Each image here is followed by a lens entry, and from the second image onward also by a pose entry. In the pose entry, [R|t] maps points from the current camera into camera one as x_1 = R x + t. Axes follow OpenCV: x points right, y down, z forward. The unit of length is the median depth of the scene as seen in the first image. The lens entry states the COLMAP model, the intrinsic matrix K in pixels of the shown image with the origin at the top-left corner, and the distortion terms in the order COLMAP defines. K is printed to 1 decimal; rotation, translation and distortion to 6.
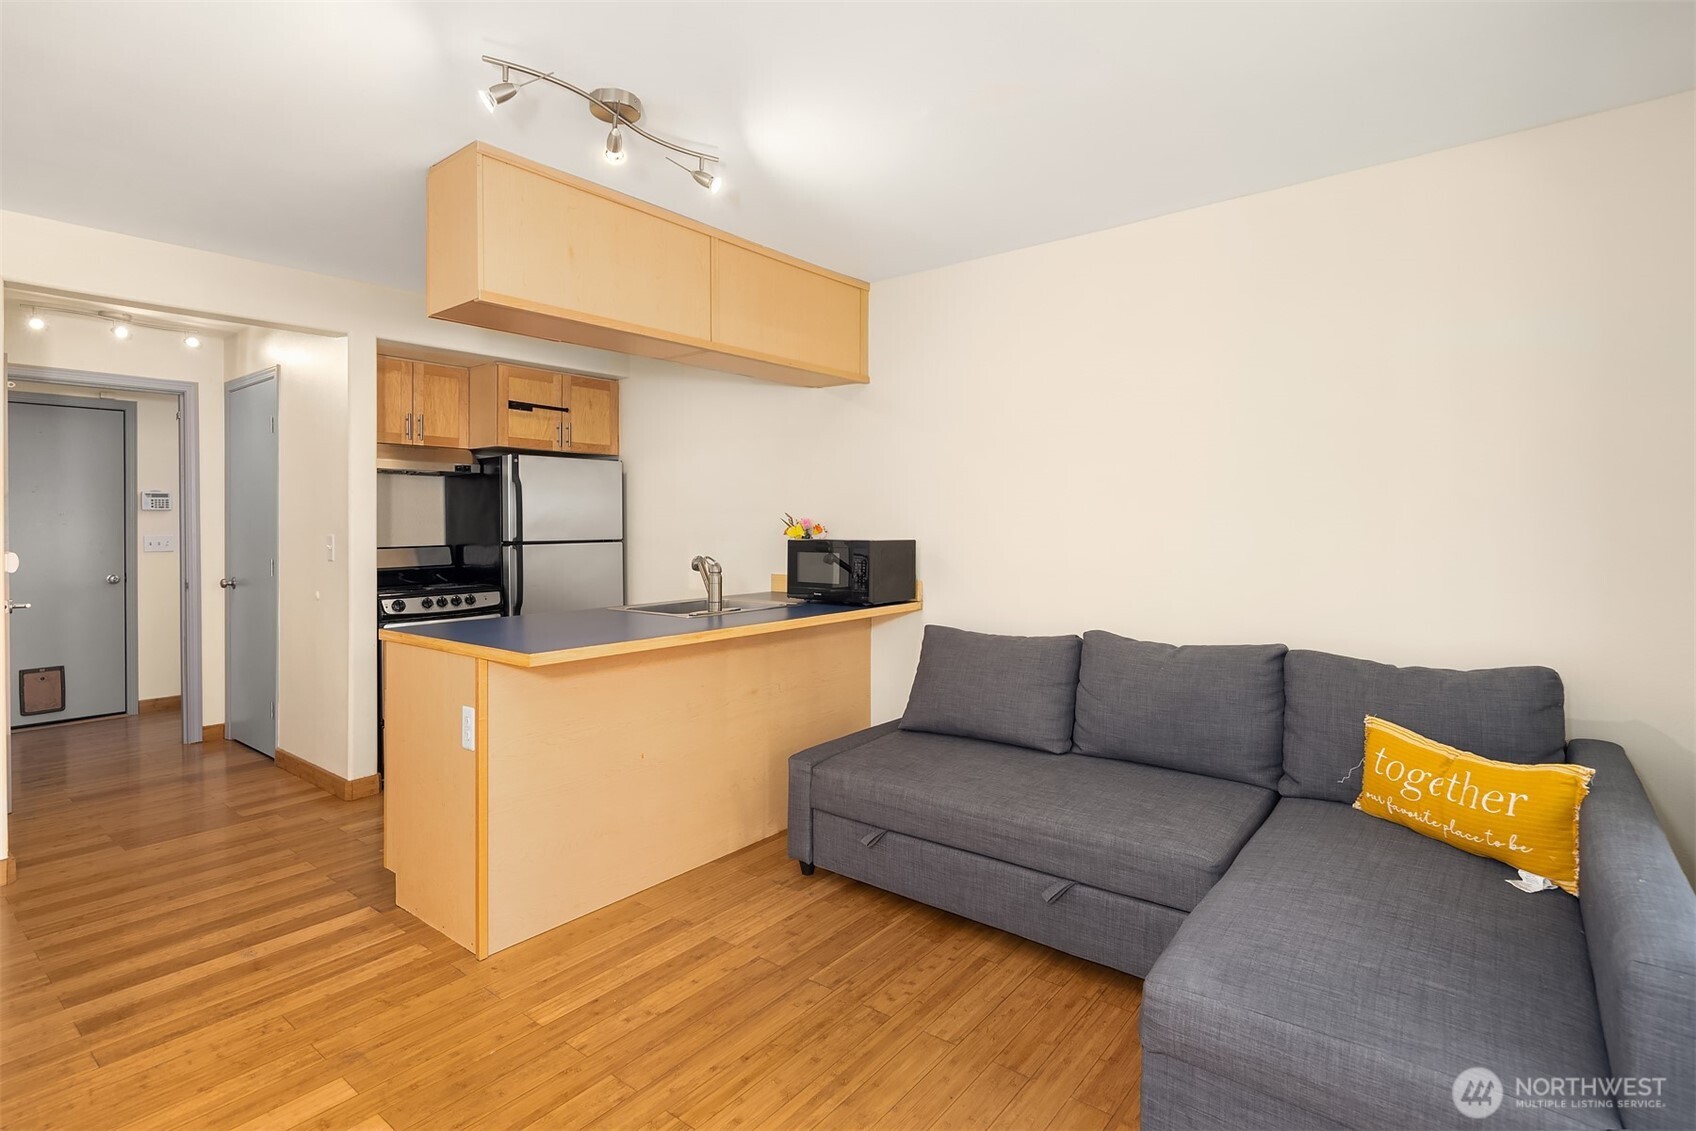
lens RADIAL K [[826.3, 0, 850.2], [0, 826.3, 551.6], [0, 0, 1]] dist [0.004517, -0.004410]
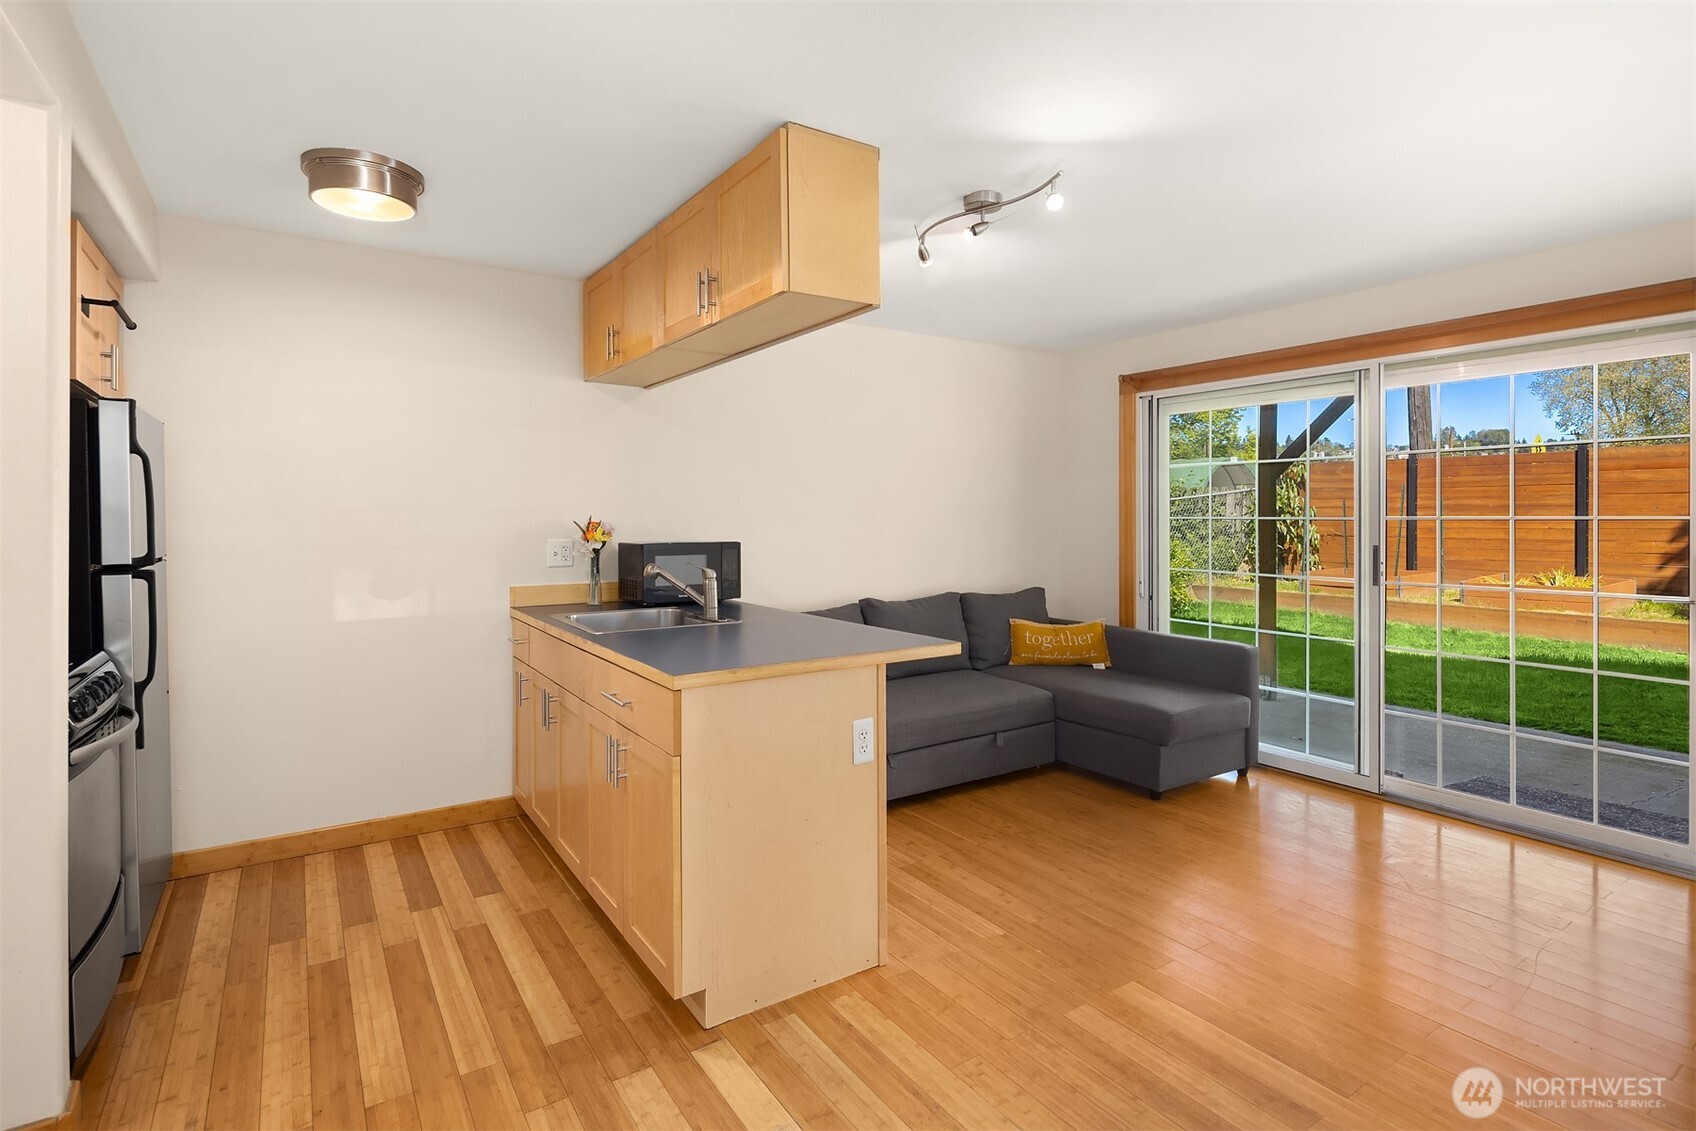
lens RADIAL K [[826.3, 0, 846.4], [0, 826.3, 524.7], [0, 0, 1]] dist [0.004517, -0.004410]
pose [[0.311916, -0.011640, 0.950039, -1.555129], [0.025230, 0.999674, 0.003965, -0.061438], [-0.949775, 0.022733, 0.312108, 0.775916]]
